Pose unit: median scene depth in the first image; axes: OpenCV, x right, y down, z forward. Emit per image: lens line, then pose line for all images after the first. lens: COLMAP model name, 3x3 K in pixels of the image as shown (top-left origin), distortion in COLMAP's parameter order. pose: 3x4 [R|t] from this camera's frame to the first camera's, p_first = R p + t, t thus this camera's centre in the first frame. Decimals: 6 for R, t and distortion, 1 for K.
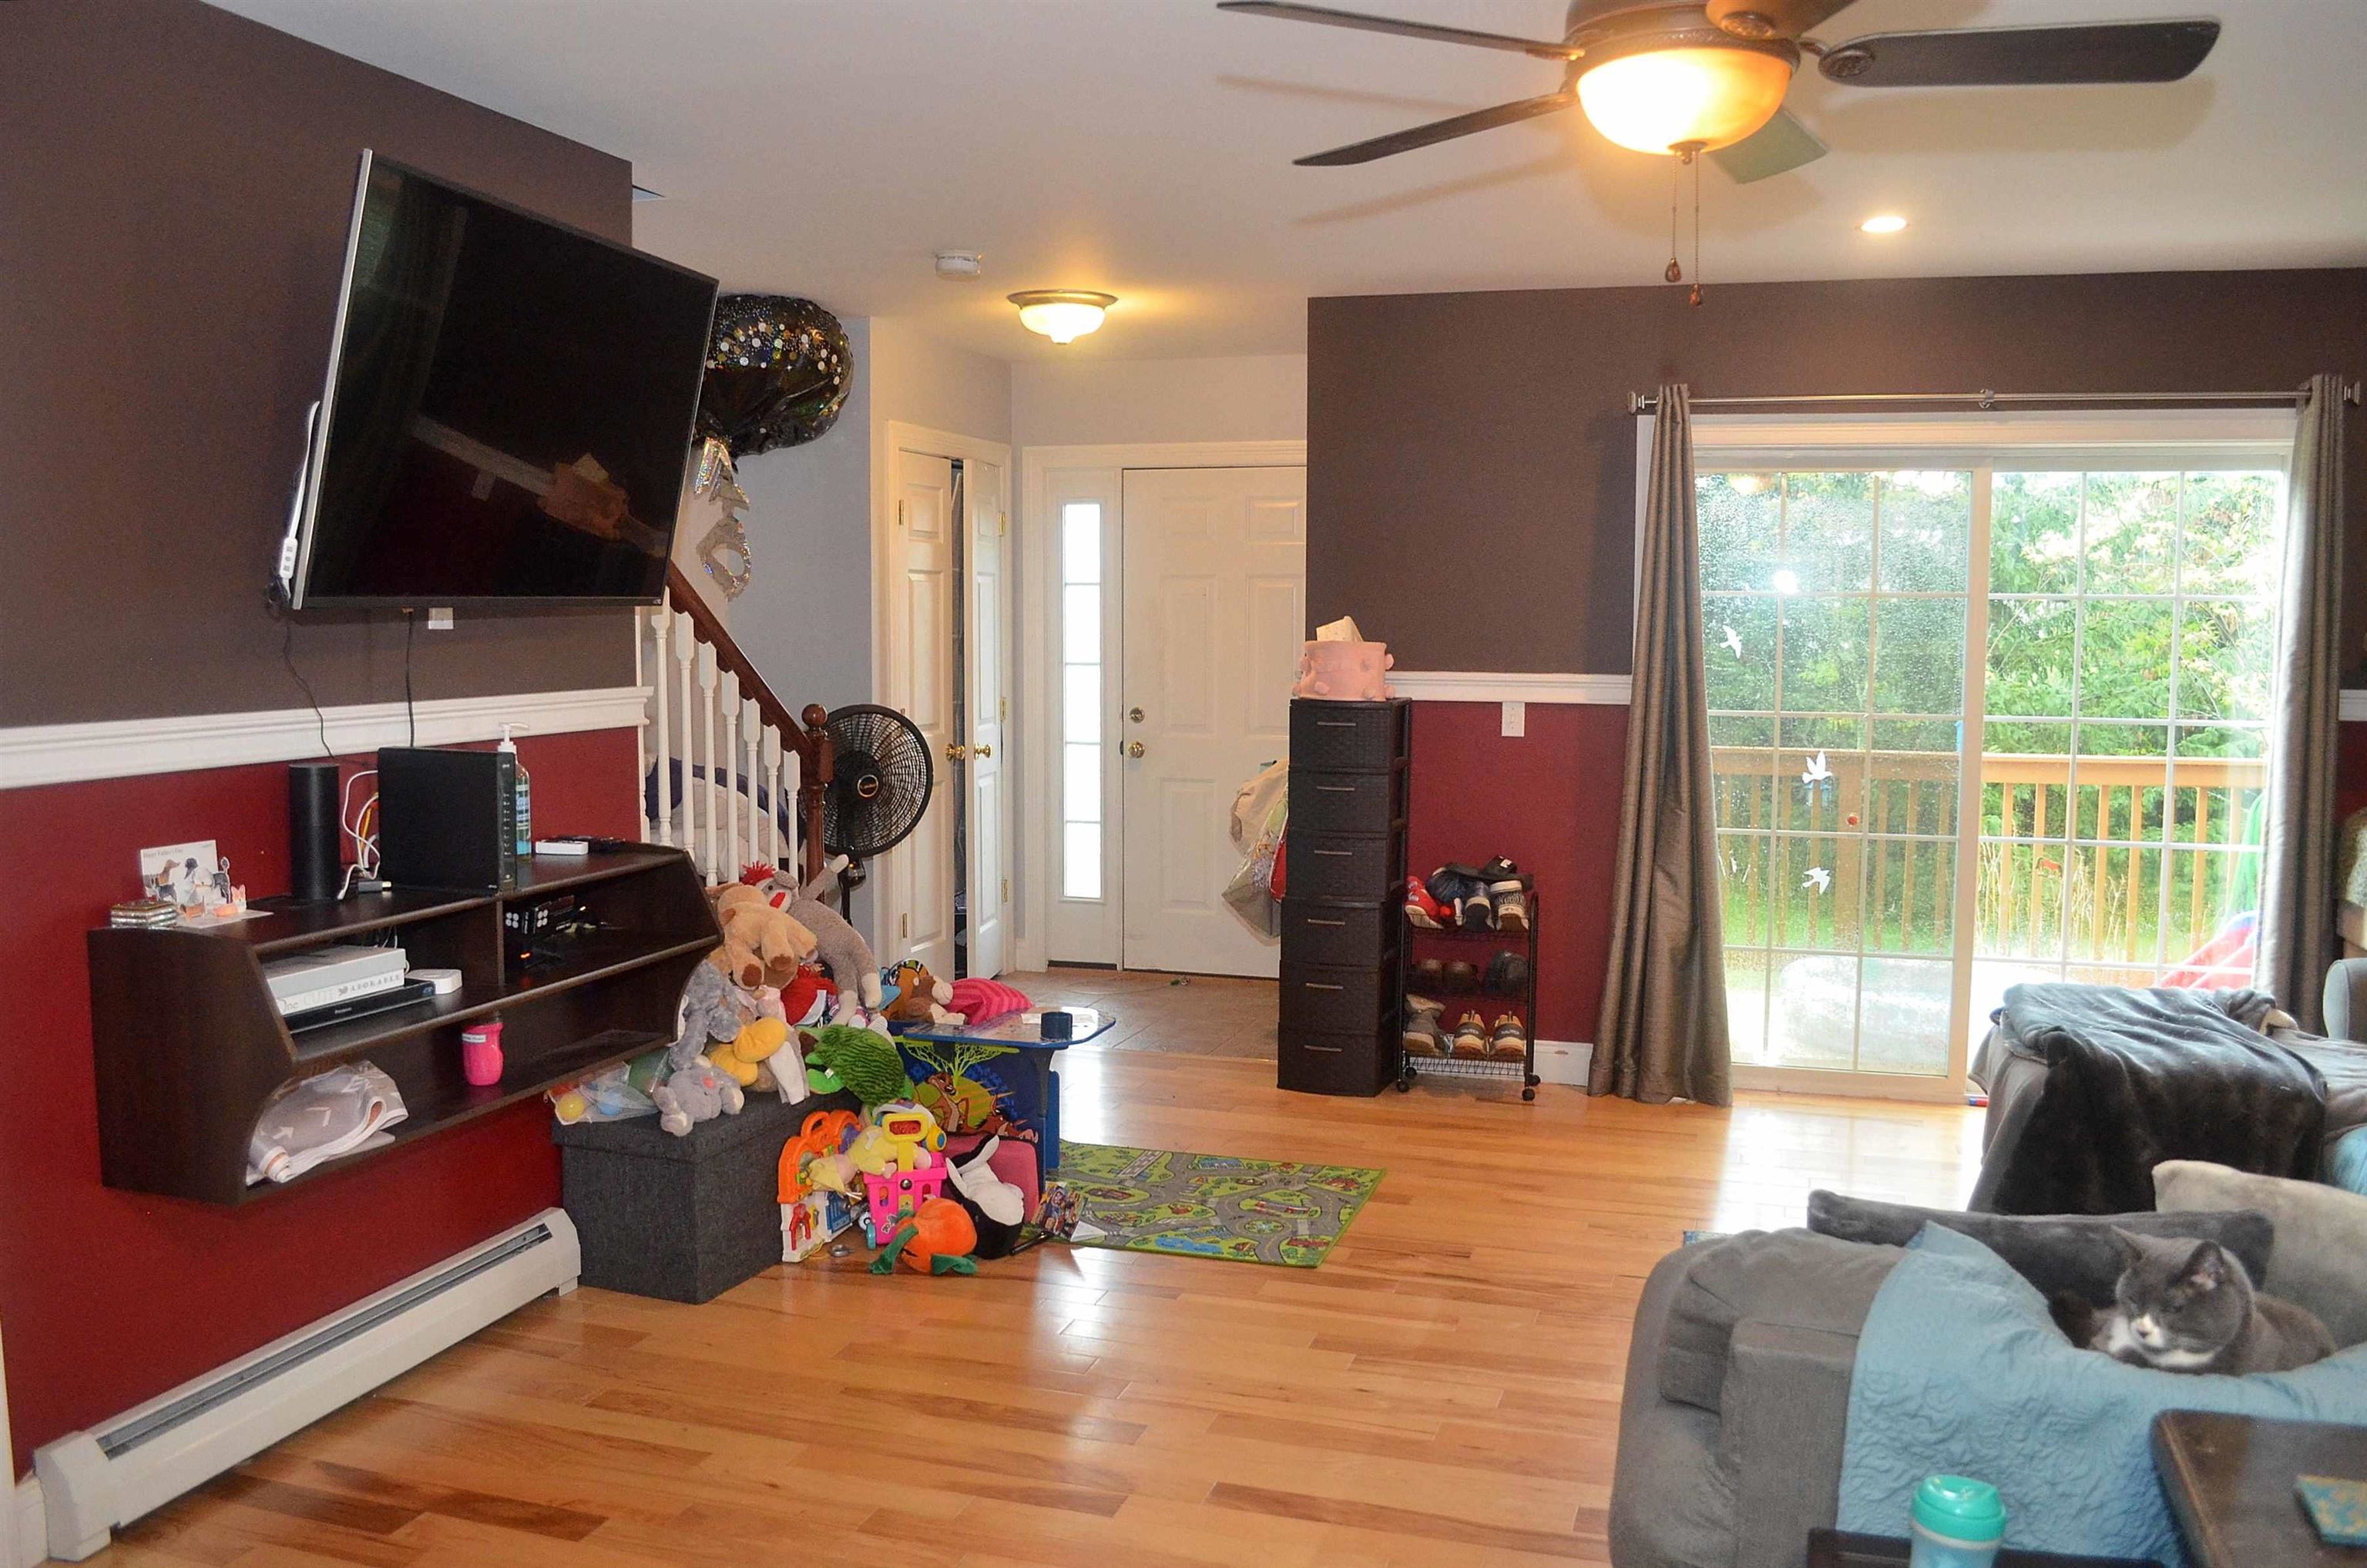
lens RADIAL K [[1929.5, 0, 1183.5], [0, 1929.5, 784.0], [0, 0, 1]] dist [-0.063492, 0.000193]
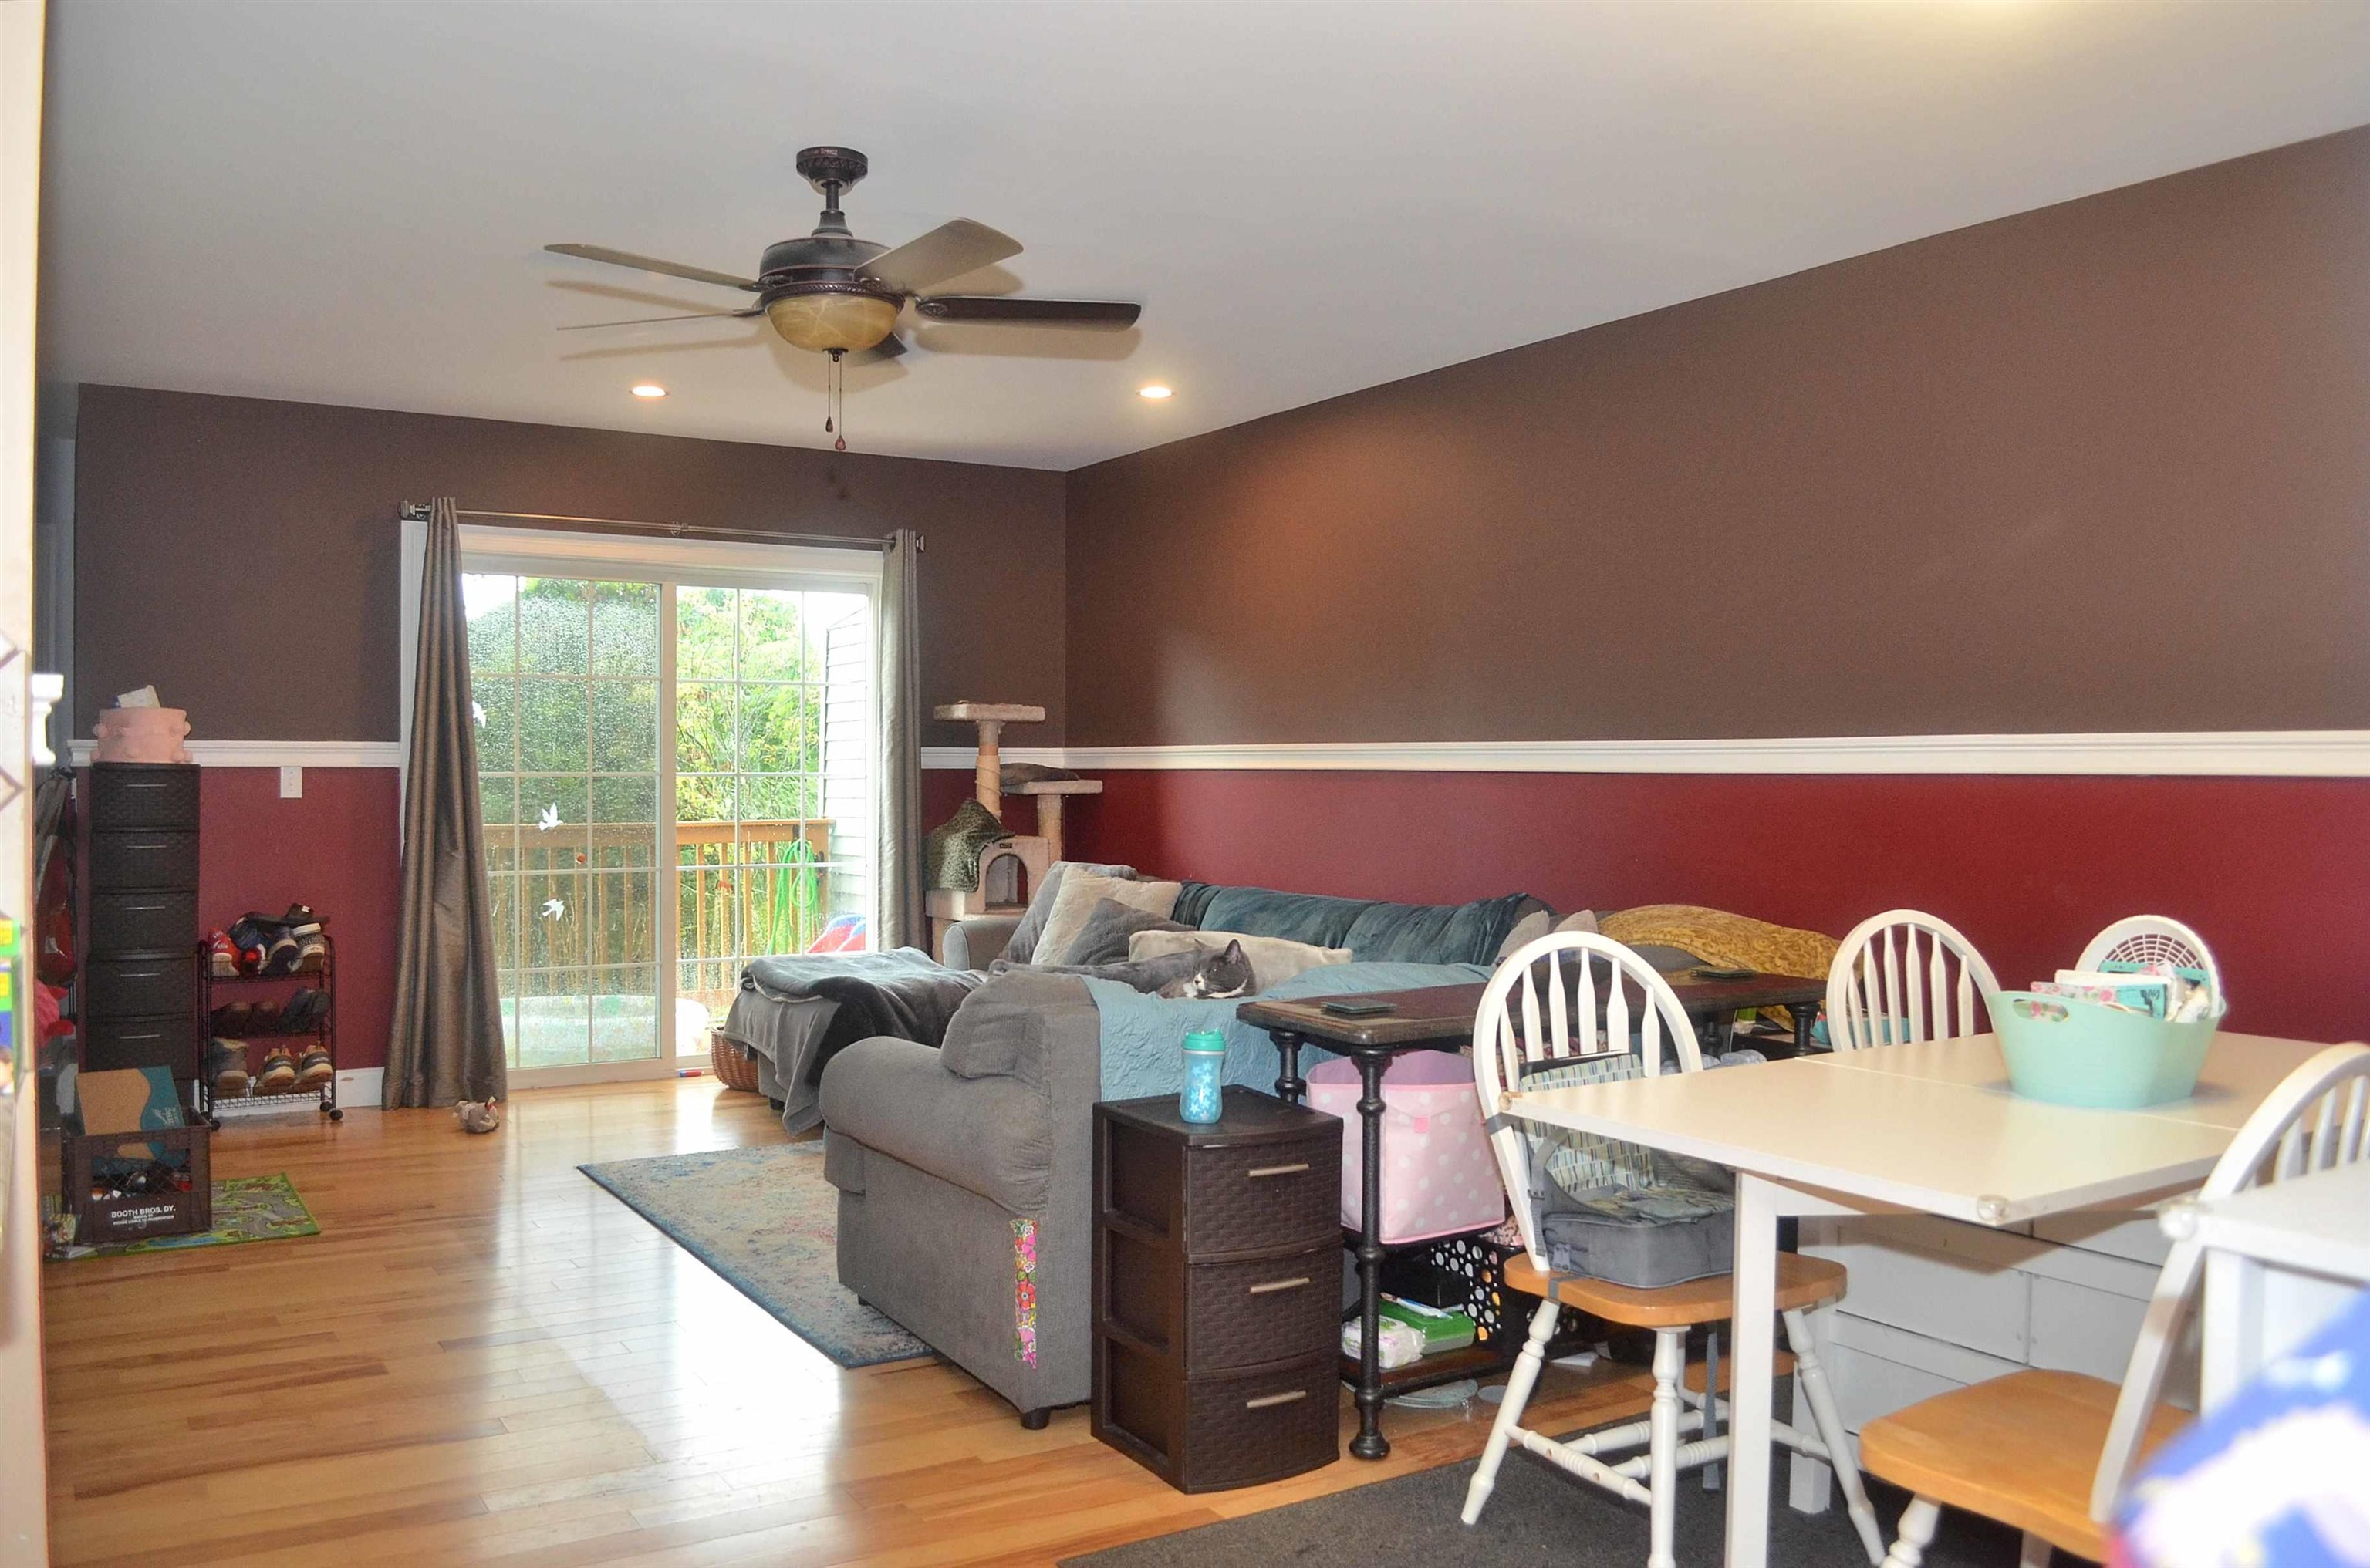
lens RADIAL K [[1931.7, 0, 1185.0], [0, 1931.7, 784.0], [0, 0, 1]] dist [-0.063492, 0.000193]
pose [[0.652060, -0.010208, 0.758099, -0.336414], [0.068458, 0.996618, -0.045463, 0.054136], [-0.755070, 0.081542, 0.650553, -0.107470]]
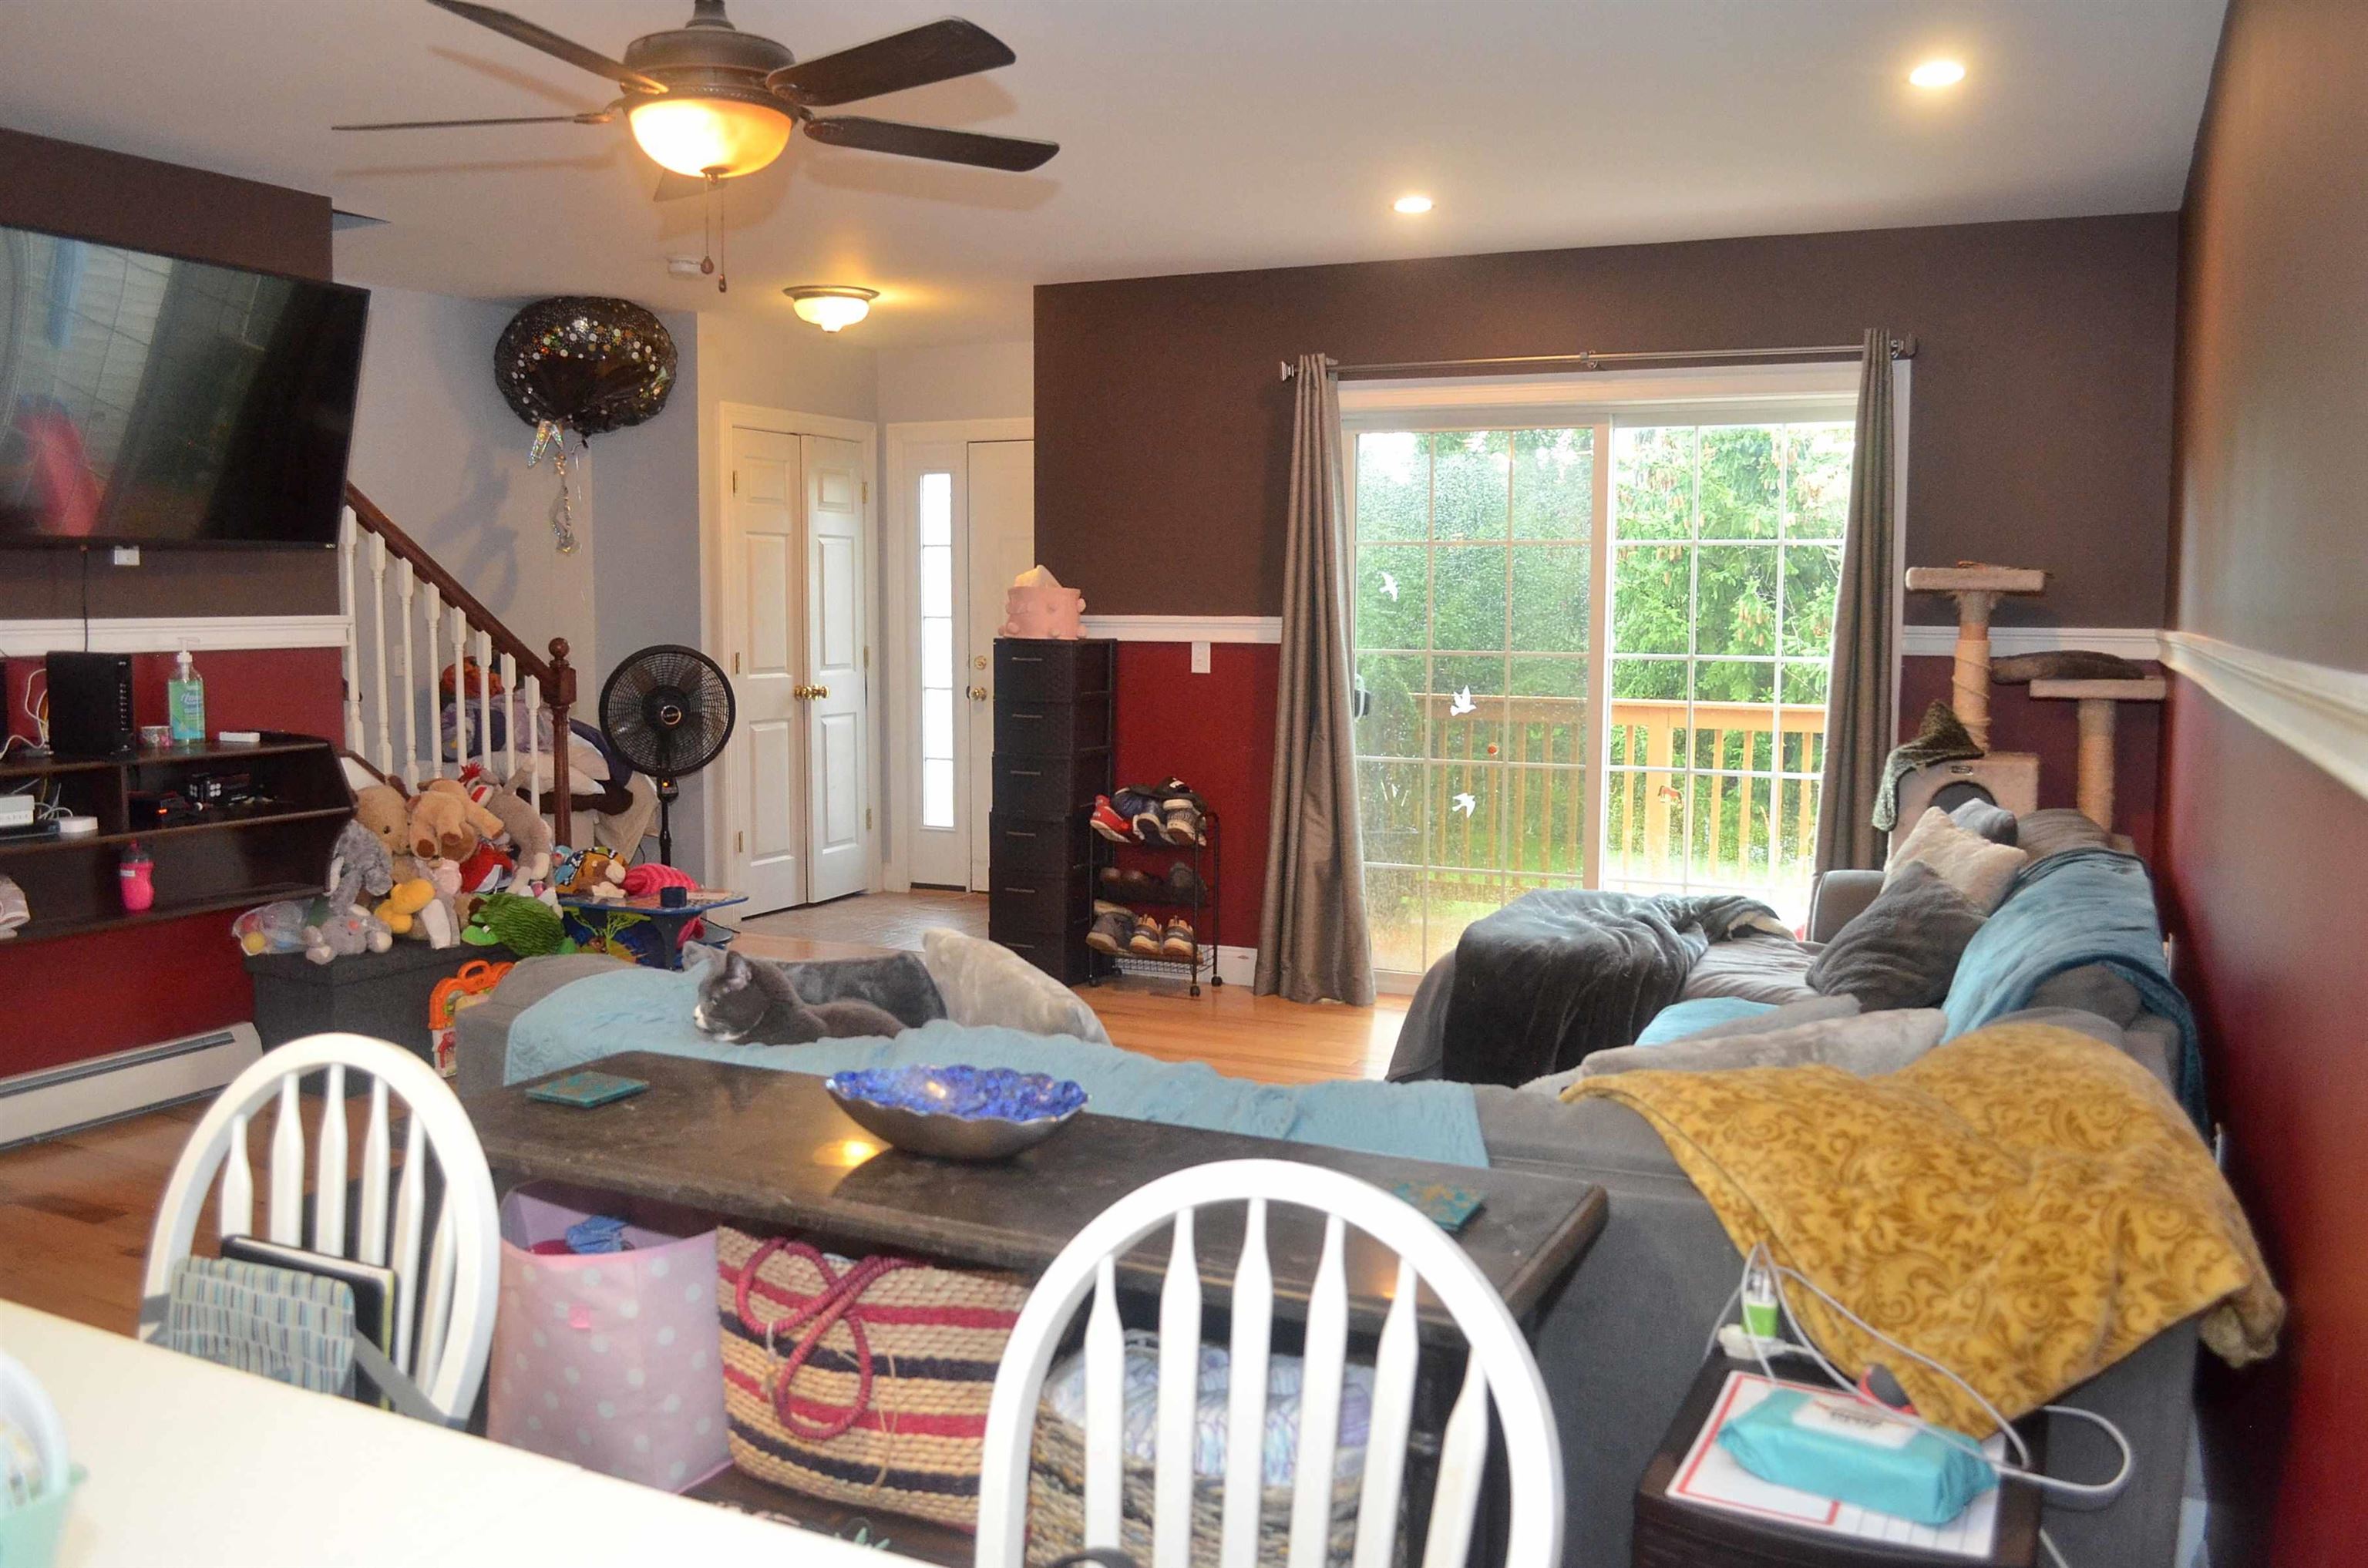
lens RADIAL K [[1930.4, 0, 1184.0], [0, 1930.4, 784.0], [0, 0, 1]] dist [-0.063492, 0.000193]
pose [[0.988863, 0.013482, -0.148218, 0.339743], [-0.012679, 0.999899, 0.006366, 0.033871], [0.148289, -0.004415, 0.988934, -0.113352]]
